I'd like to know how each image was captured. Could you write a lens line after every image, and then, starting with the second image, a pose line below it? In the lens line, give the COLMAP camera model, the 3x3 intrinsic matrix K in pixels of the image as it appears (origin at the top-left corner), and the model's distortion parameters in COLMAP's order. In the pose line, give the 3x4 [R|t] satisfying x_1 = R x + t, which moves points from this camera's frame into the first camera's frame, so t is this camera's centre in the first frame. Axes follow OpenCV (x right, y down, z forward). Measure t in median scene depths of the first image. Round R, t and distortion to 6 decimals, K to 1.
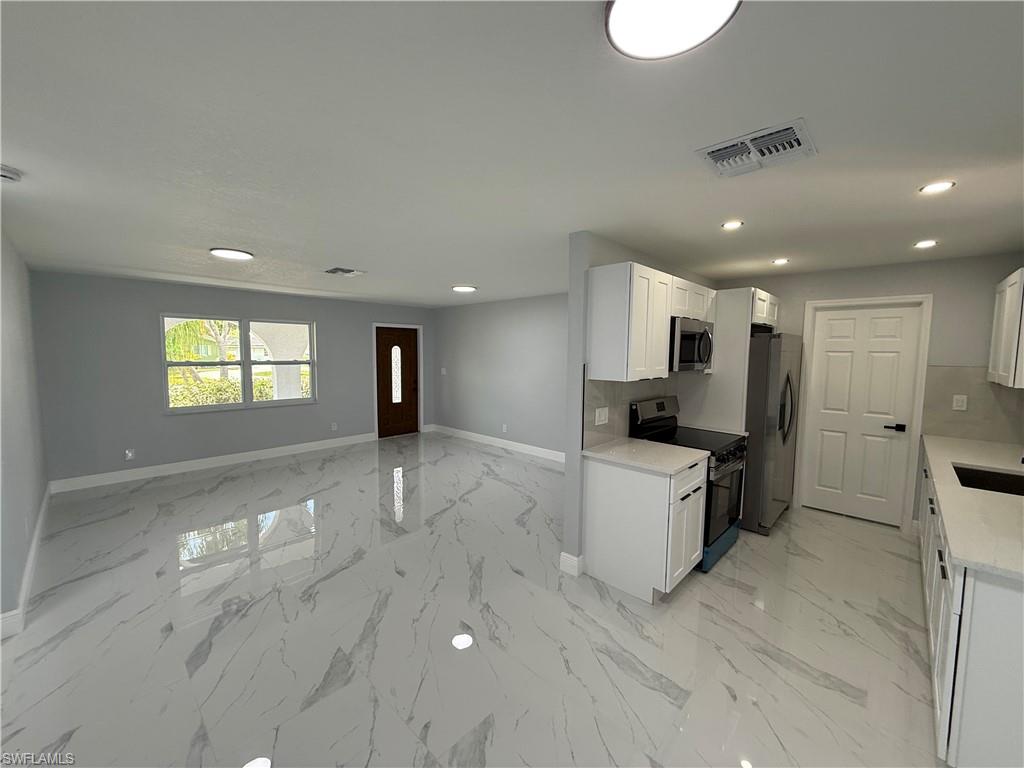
lens RADIAL K [[406.6, 0, 508.9], [0, 406.6, 384.2], [0, 0, 1]] dist [-0.001038, 0.000477]
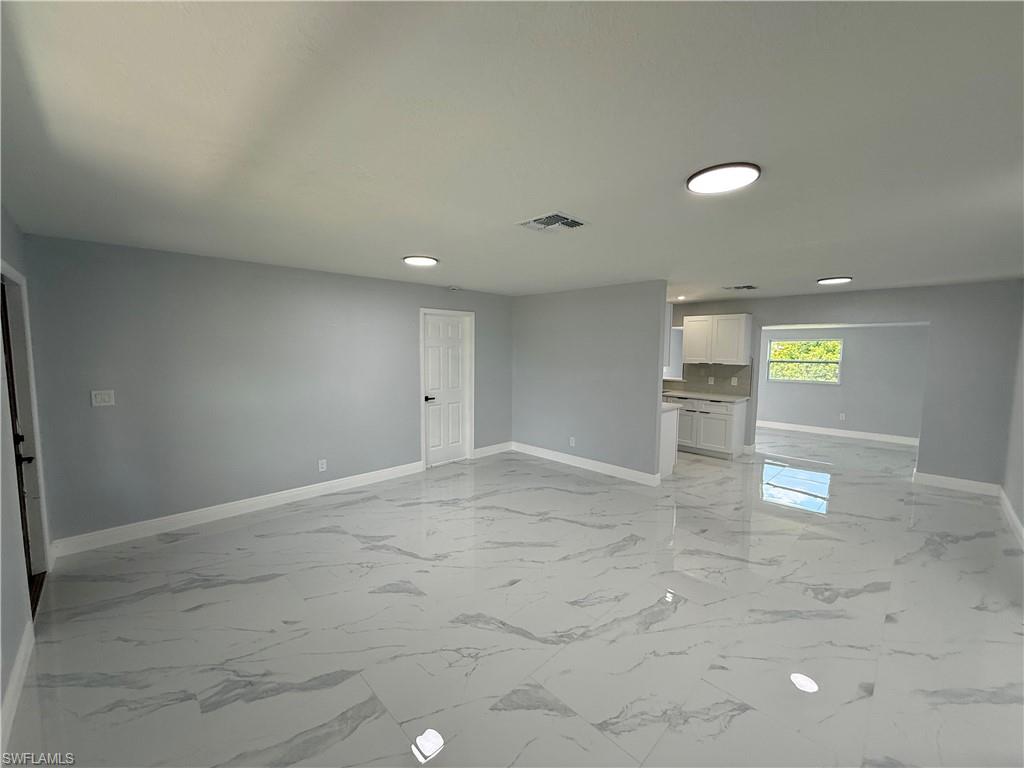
lens RADIAL K [[406.6, 0, 508.8], [0, 406.6, 375.2], [0, 0, 1]] dist [-0.001038, 0.000477]
pose [[0.037111, -0.069062, 0.996922, -1.221889], [0.076519, 0.994877, 0.066072, -0.110650], [-0.996377, 0.073831, 0.042206, 1.231051]]
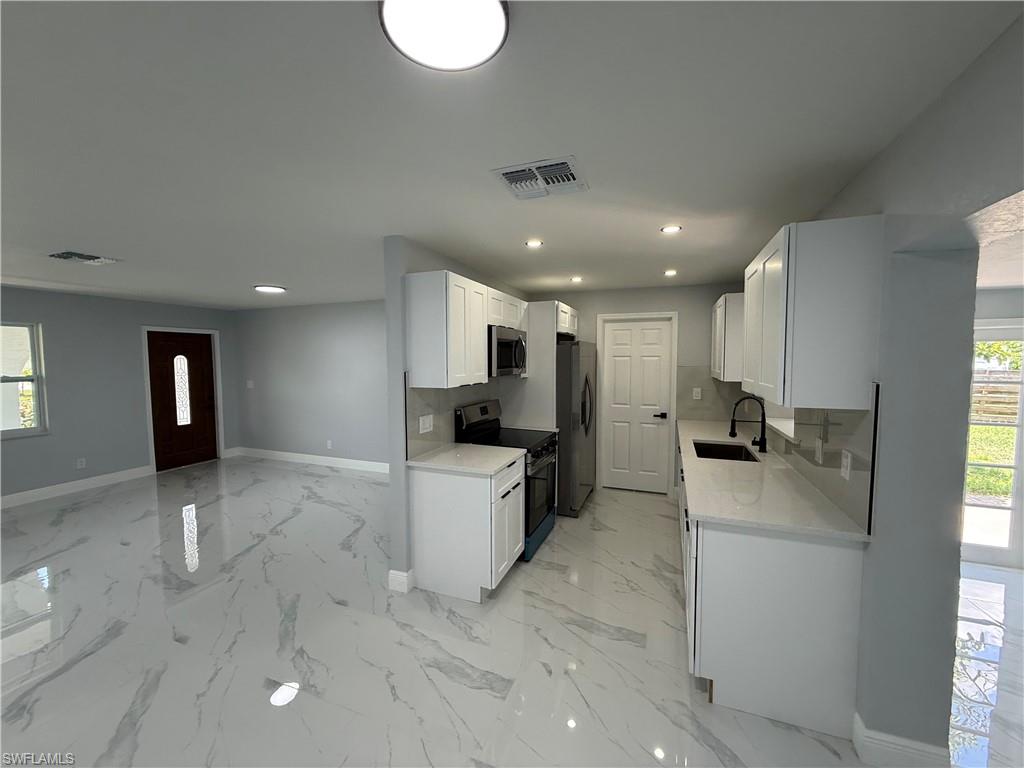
lens RADIAL K [[406.6, 0, 508.5], [0, 406.6, 384.4], [0, 0, 1]] dist [-0.001038, 0.000477]
pose [[0.923423, -0.037010, 0.381994, 0.032558], [0.043556, 0.999015, -0.008500, -0.000596], [-0.381303, 0.024487, 0.924126, 0.005669]]
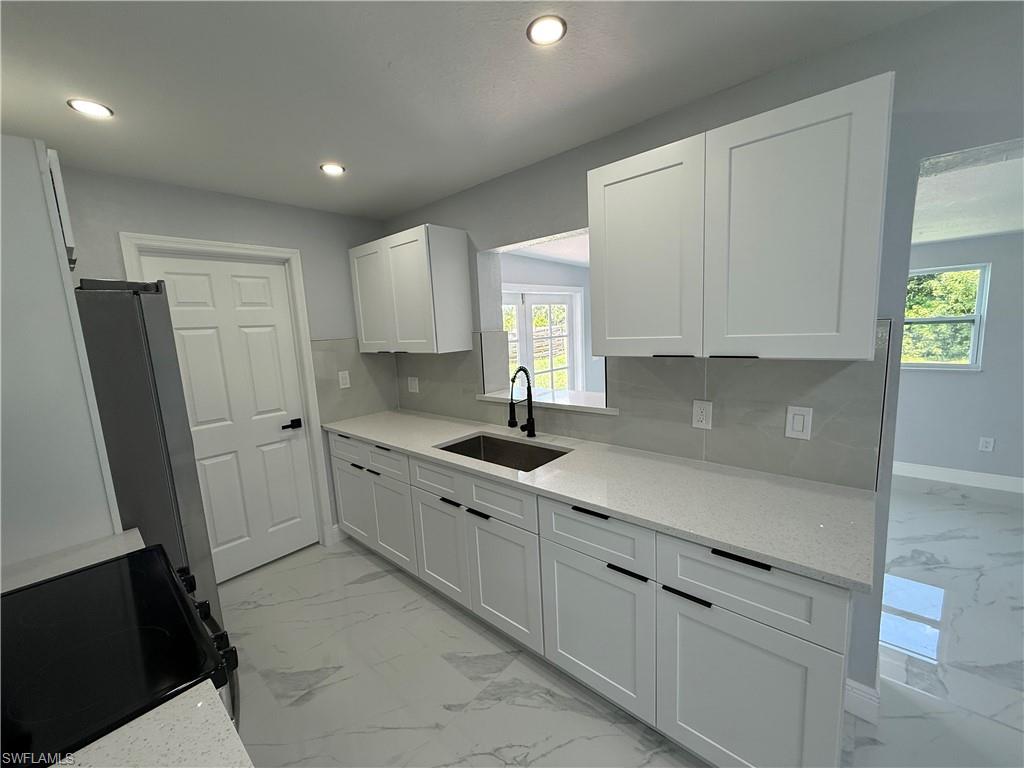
lens RADIAL K [[406.6, 0, 508.2], [0, 406.6, 384.0], [0, 0, 1]] dist [-0.001038, 0.000477]
pose [[-0.039993, -0.152146, 0.987549, 0.199083], [0.130615, 0.979063, 0.156128, -0.035719], [-0.990626, 0.135233, -0.019283, 0.623475]]
